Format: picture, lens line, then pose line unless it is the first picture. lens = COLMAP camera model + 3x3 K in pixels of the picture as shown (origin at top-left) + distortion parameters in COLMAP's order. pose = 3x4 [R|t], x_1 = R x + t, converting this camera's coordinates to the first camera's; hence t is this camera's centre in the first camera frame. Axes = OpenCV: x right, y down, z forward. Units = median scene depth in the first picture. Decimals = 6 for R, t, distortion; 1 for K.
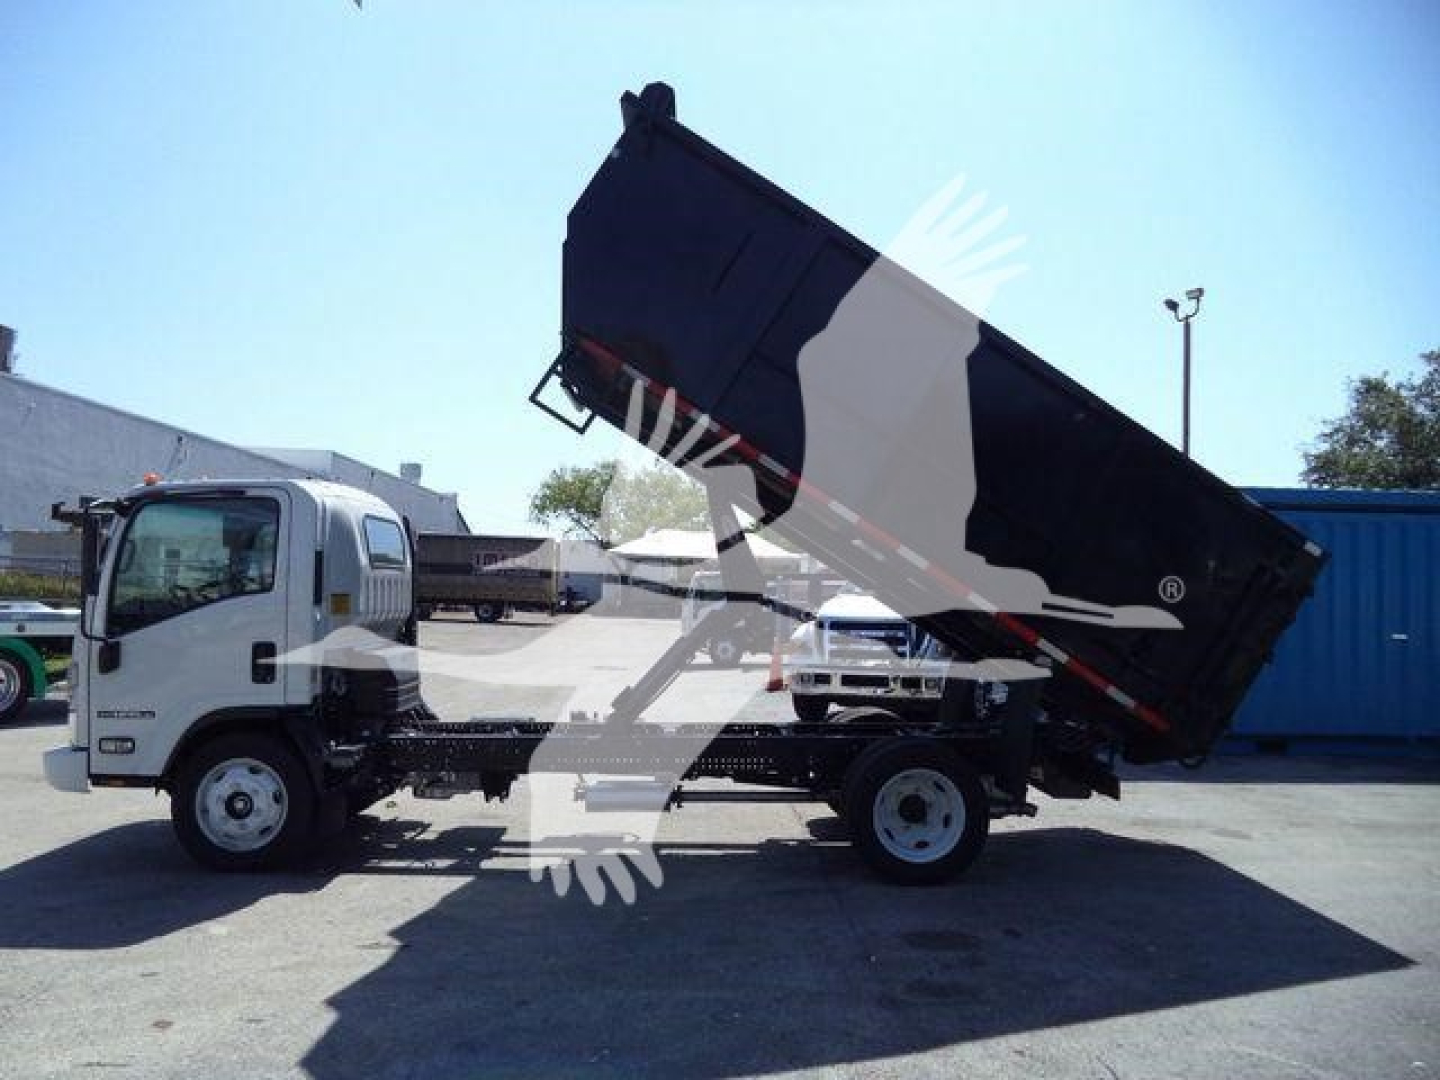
lens RADIAL K [[1177.6, 0, 720.0], [0, 1177.6, 540.0], [0, 0, 1]] dist [0.040077, 0.002561]
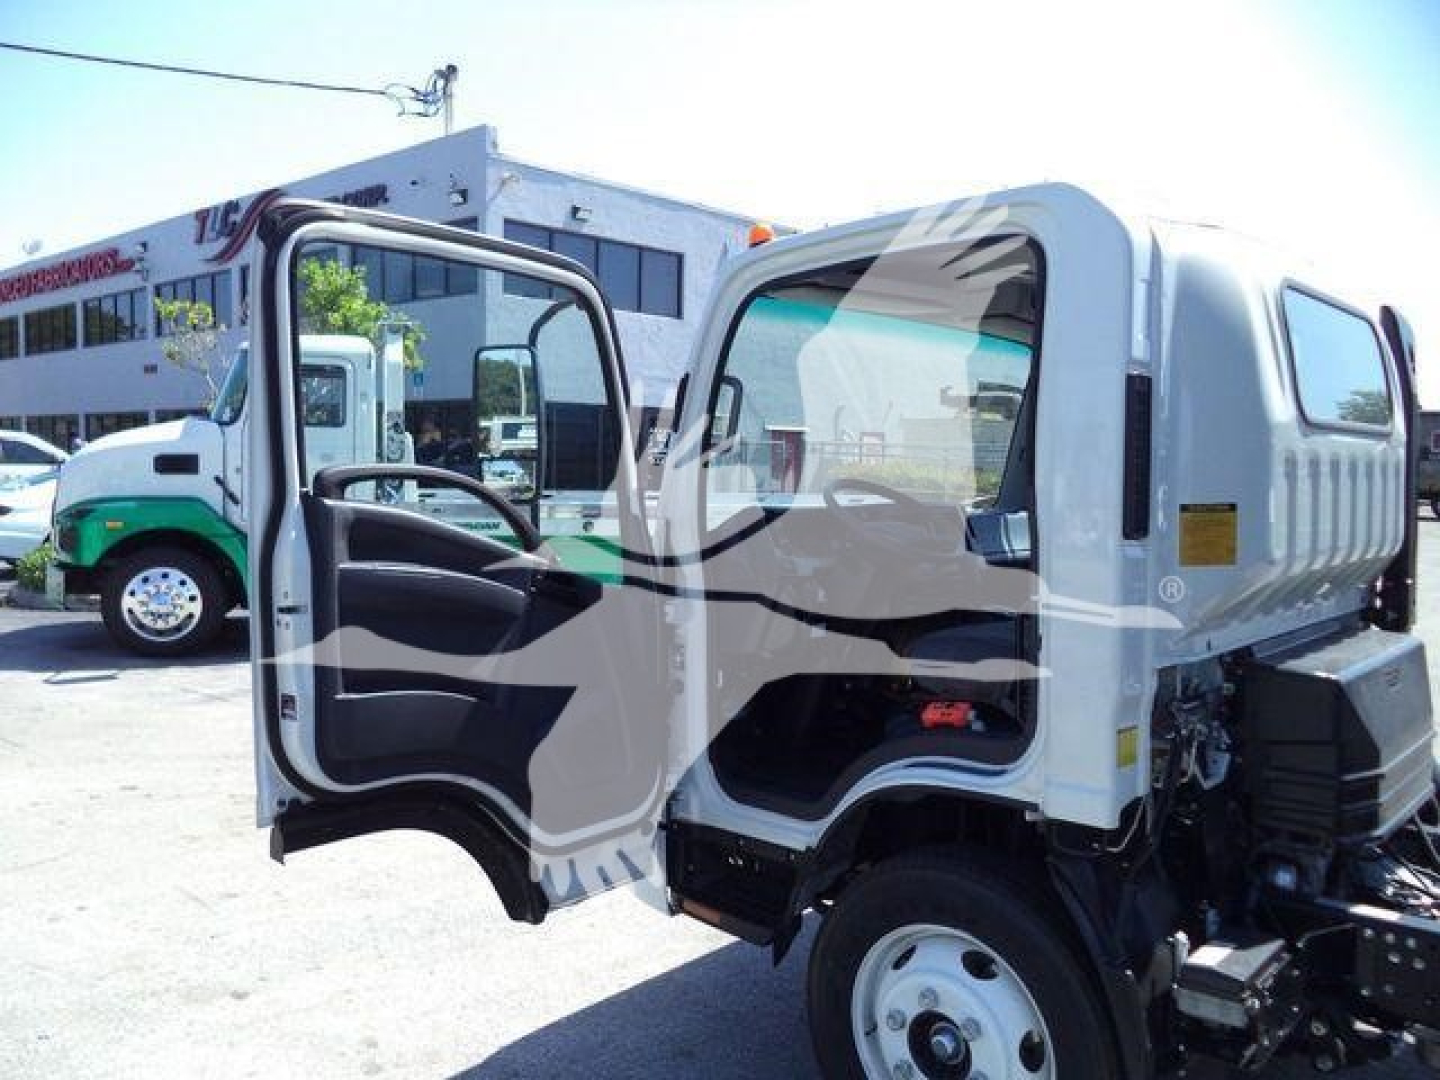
lens RADIAL K [[1162.1, 0, 720.0], [0, 1162.1, 540.0], [0, 0, 1]] dist [-0.013713, -0.015035]
pose [[0.729821, 0.028935, -0.683026, -0.198653], [0.036618, 0.996015, 0.081321, 0.023989], [0.682657, -0.084361, 0.725853, 0.673270]]
